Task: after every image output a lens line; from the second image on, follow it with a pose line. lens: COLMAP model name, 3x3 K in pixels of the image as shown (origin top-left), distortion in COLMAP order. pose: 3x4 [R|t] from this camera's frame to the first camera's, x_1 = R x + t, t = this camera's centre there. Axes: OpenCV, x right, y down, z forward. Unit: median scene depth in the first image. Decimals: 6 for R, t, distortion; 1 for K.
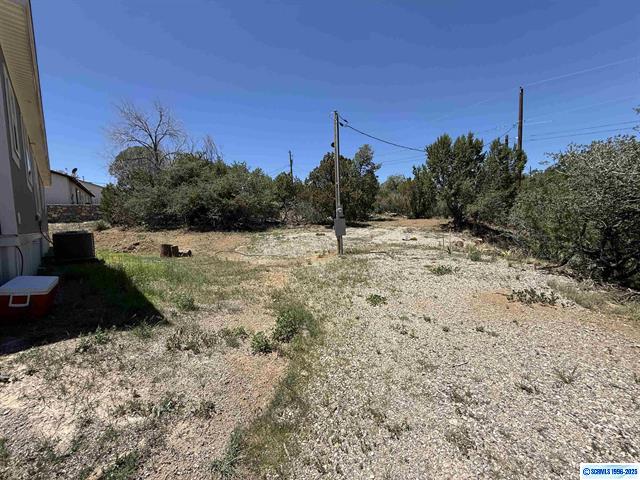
lens RADIAL K [[255.1, 0, 318.8], [0, 255.1, 238.5], [0, 0, 1]] dist [-0.003212, 0.000764]
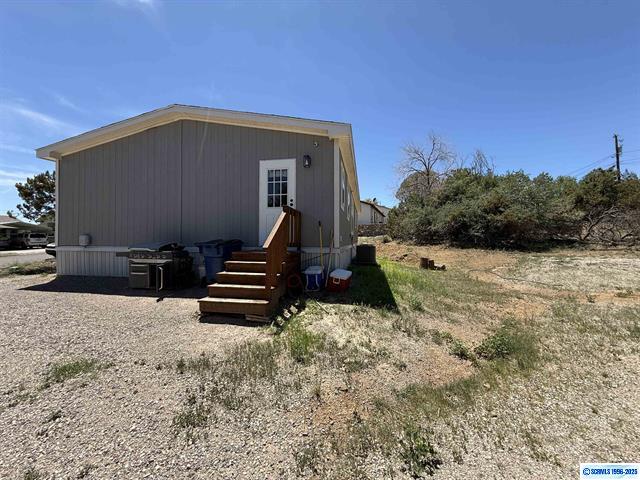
lens RADIAL K [[255.1, 0, 317.7], [0, 255.1, 240.6], [0, 0, 1]] dist [-0.003212, 0.000764]
pose [[0.554794, 0.031488, -0.831392, 0.100635], [-0.070128, 0.997497, -0.009018, -0.011403], [0.829027, 0.063307, 0.555613, -0.066148]]
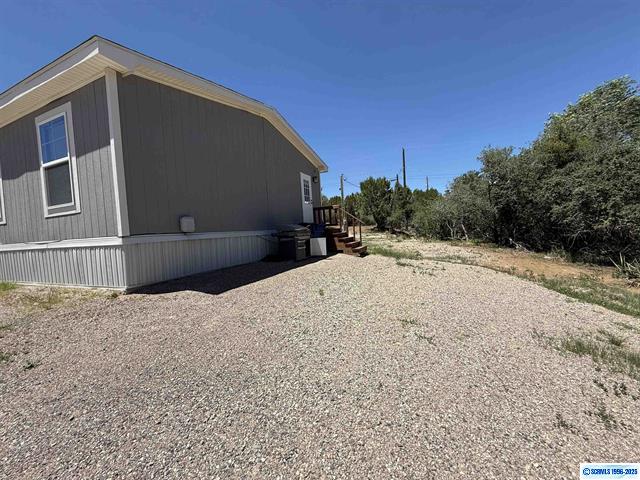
lens RADIAL K [[255.1, 0, 318.3], [0, 255.1, 243.1], [0, 0, 1]] dist [-0.003212, 0.000764]
pose [[0.931883, -0.044269, 0.360047, -0.732176], [0.053875, 0.998408, -0.016685, 0.077795], [-0.358735, 0.034947, 0.932785, -0.708565]]
